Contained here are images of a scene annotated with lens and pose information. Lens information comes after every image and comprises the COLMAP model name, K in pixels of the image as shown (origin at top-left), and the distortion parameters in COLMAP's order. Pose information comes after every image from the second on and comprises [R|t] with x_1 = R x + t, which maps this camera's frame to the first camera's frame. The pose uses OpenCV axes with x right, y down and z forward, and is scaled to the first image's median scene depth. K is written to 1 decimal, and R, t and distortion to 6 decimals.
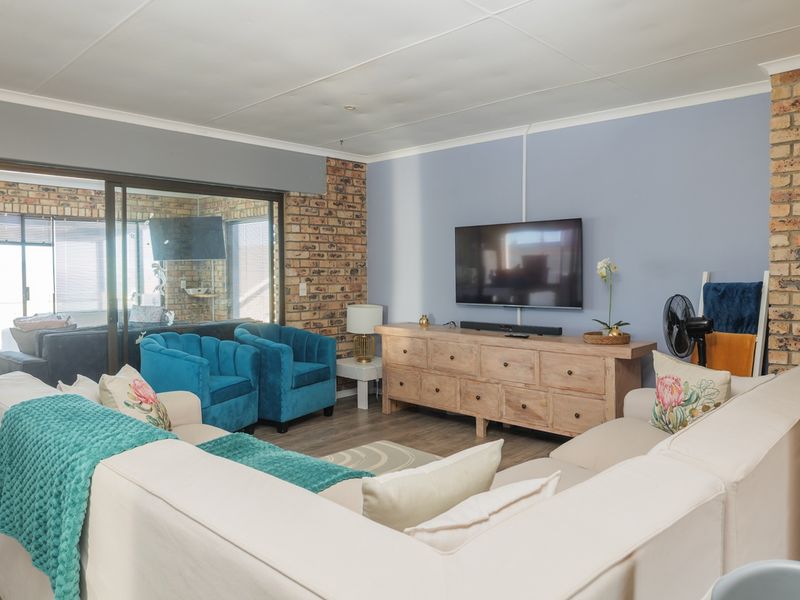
lens RADIAL K [[577.6, 0, 398.7], [0, 577.6, 291.3], [0, 0, 1]] dist [0.001844, 0.001041]
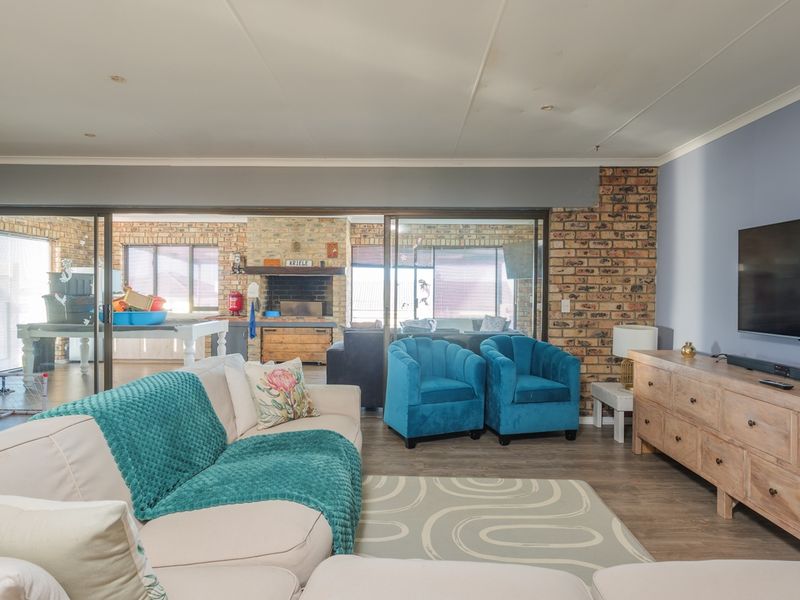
lens RADIAL K [[484.8, 0, 397.9], [0, 484.8, 301.2], [0, 0, 1]] dist [-0.000876, -0.002061]
pose [[0.682227, 0.026008, -0.730678, 0.259478], [-0.033838, 0.999419, 0.003980, -0.005339], [0.730357, 0.022010, 0.682711, 0.243824]]
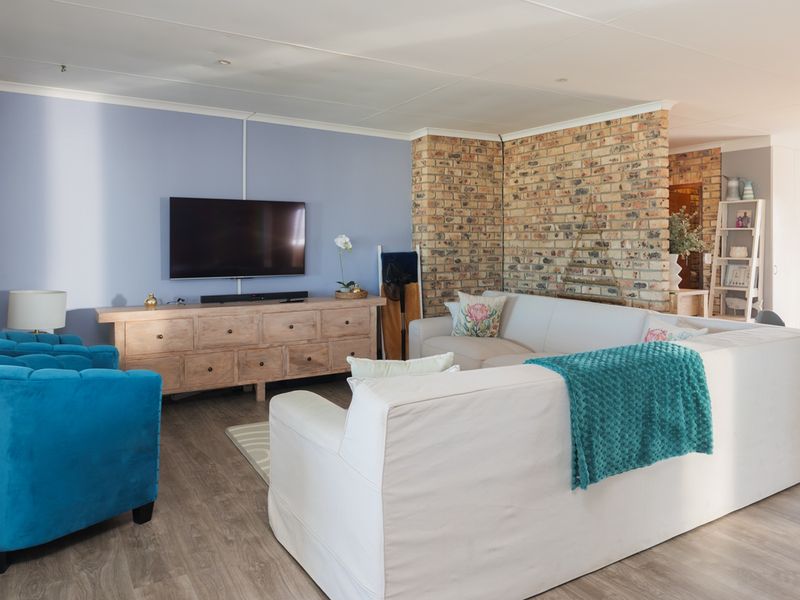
lens RADIAL K [[577.6, 0, 398.7], [0, 577.6, 252.7], [0, 0, 1]] dist [0.001844, 0.001041]
pose [[0.261478, -0.009526, 0.965162, -0.702062], [0.031193, 0.999512, 0.001414, -0.011432], [-0.964705, 0.029736, 0.261648, 0.407162]]
